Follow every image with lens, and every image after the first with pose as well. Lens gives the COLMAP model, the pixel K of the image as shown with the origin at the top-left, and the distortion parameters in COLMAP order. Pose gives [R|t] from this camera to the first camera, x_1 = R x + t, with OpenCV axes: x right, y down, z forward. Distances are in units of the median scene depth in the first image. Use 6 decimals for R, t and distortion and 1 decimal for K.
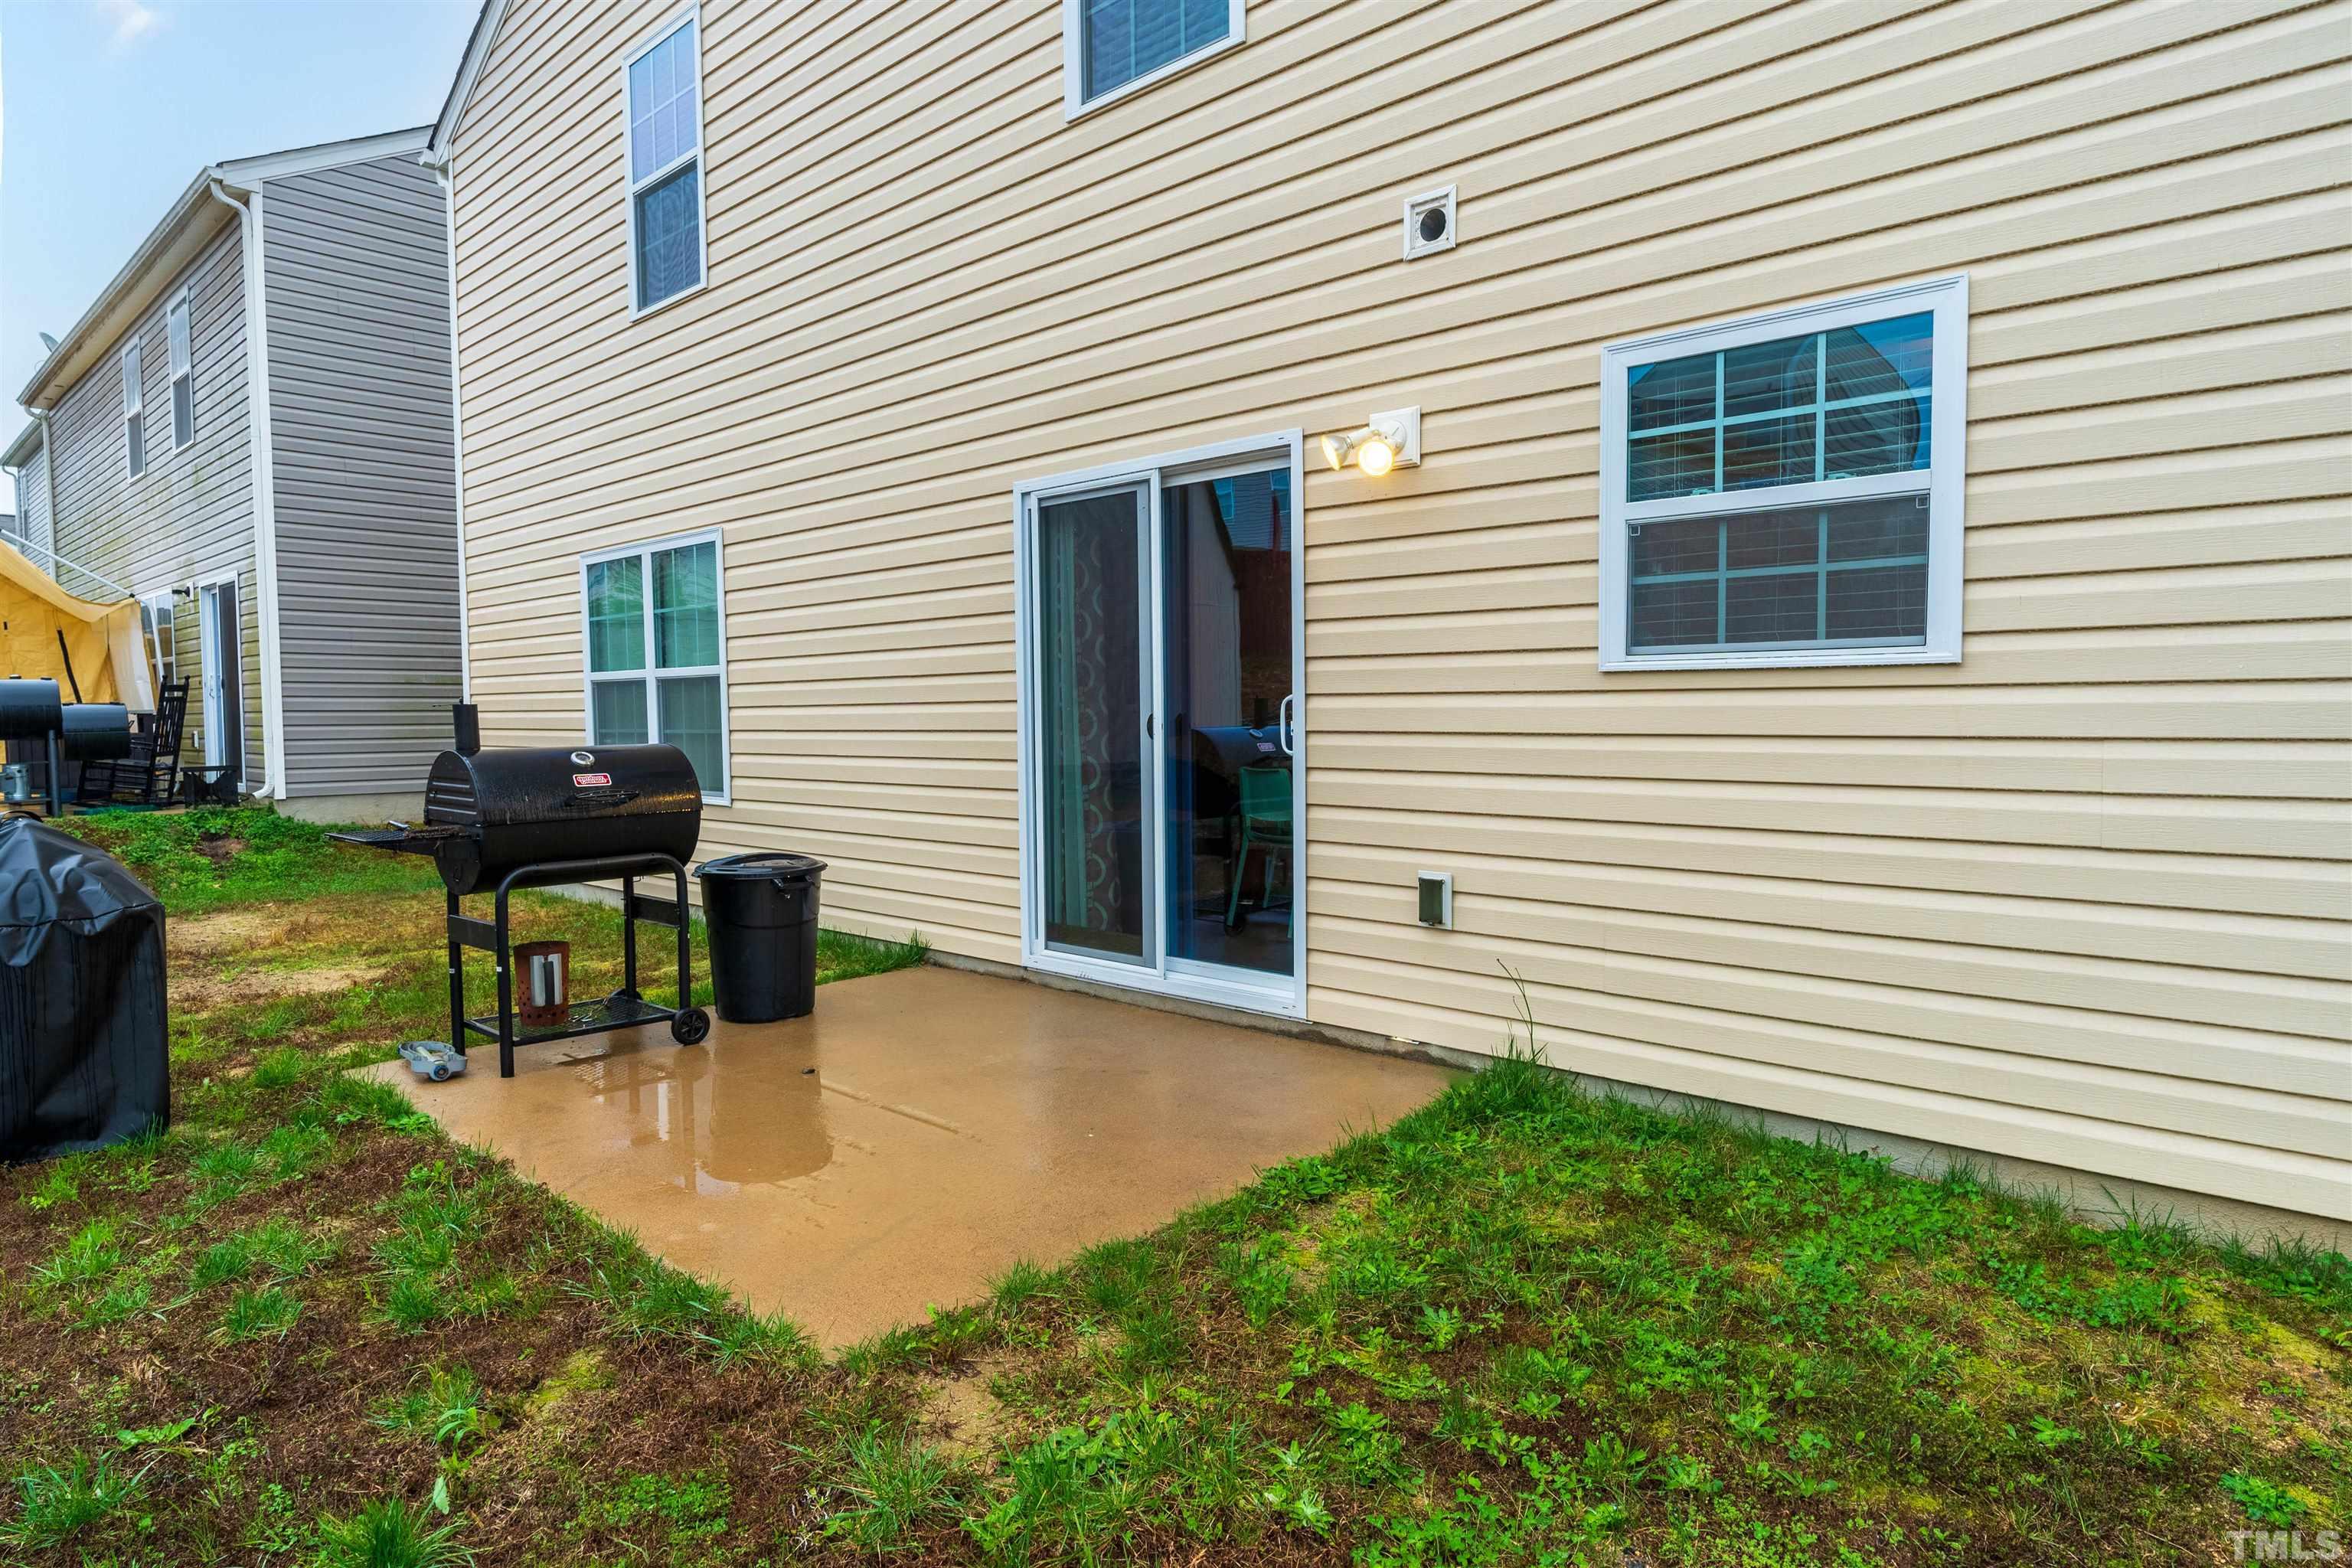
lens RADIAL K [[1346.1, 0, 1169.5], [0, 1346.1, 777.4], [0, 0, 1]] dist [-0.001686, 0.000937]
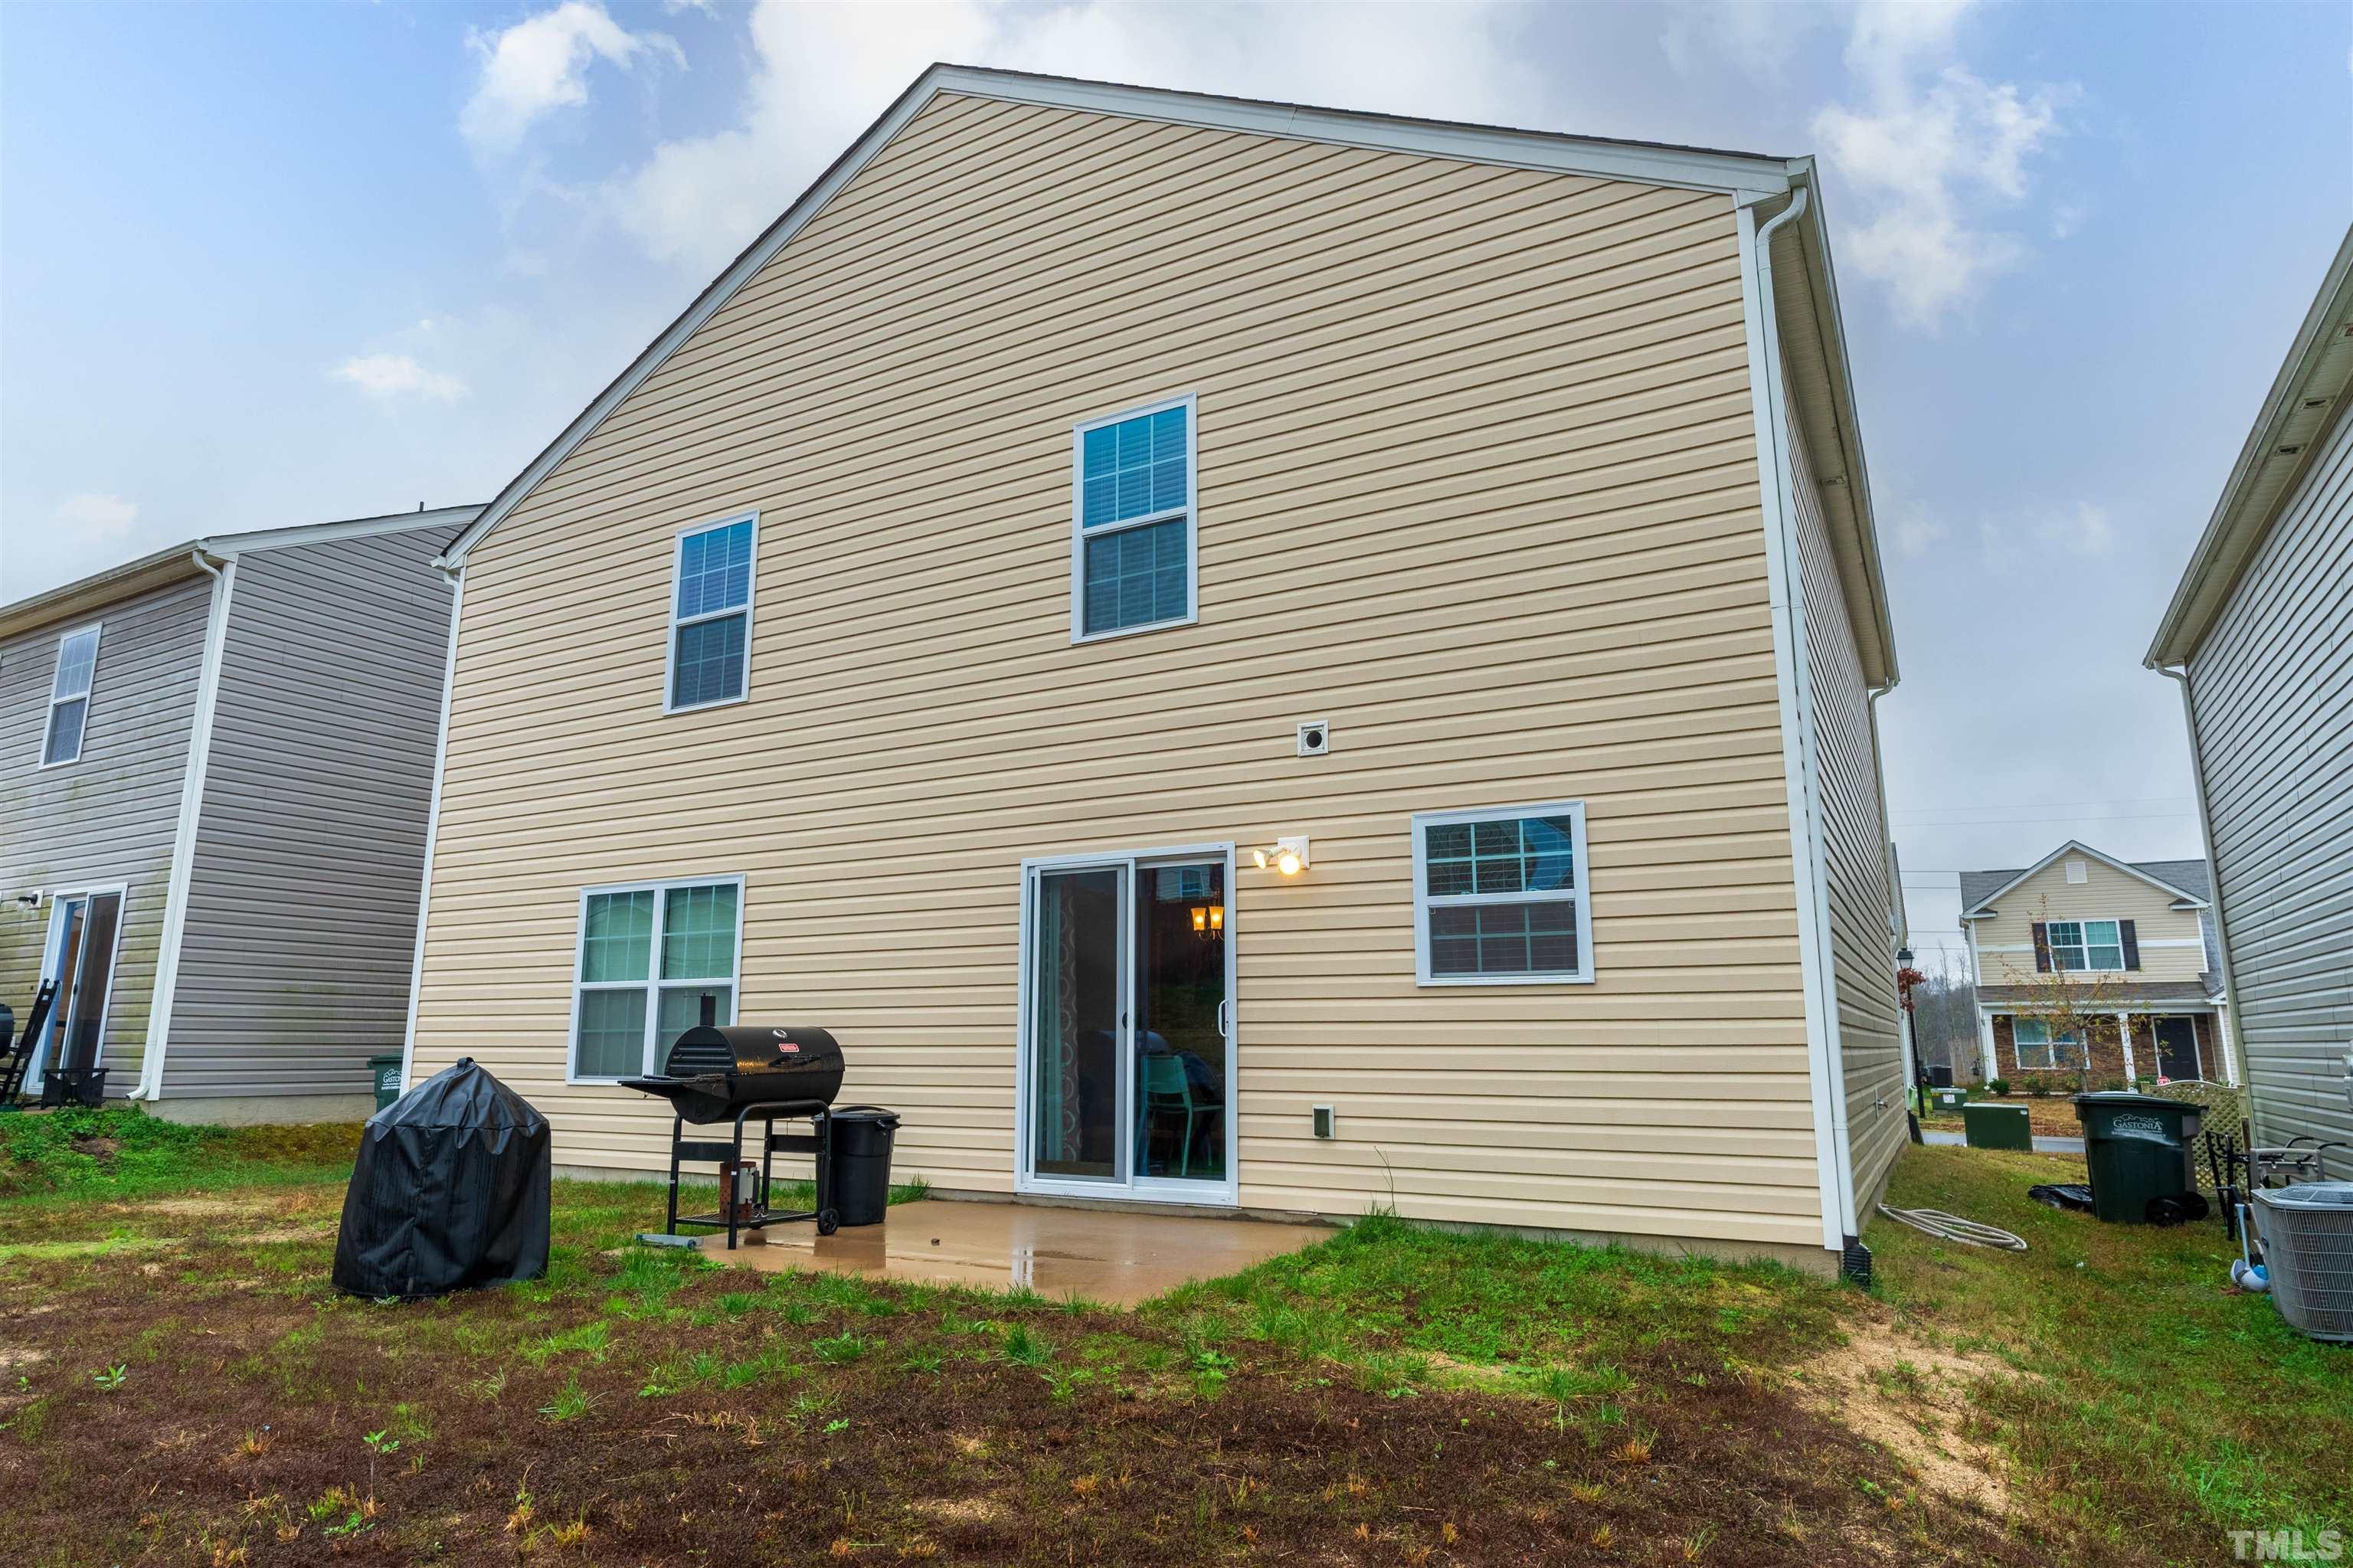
lens RADIAL K [[1346.7, 0, 1179.1], [0, 1346.7, 786.2], [0, 0, 1]] dist [-0.001686, 0.000937]
pose [[0.968649, 0.056236, 0.241983, -0.377224], [0.003452, 0.970902, -0.239453, 0.078921], [-0.248407, 0.232781, 0.940269, -0.589411]]
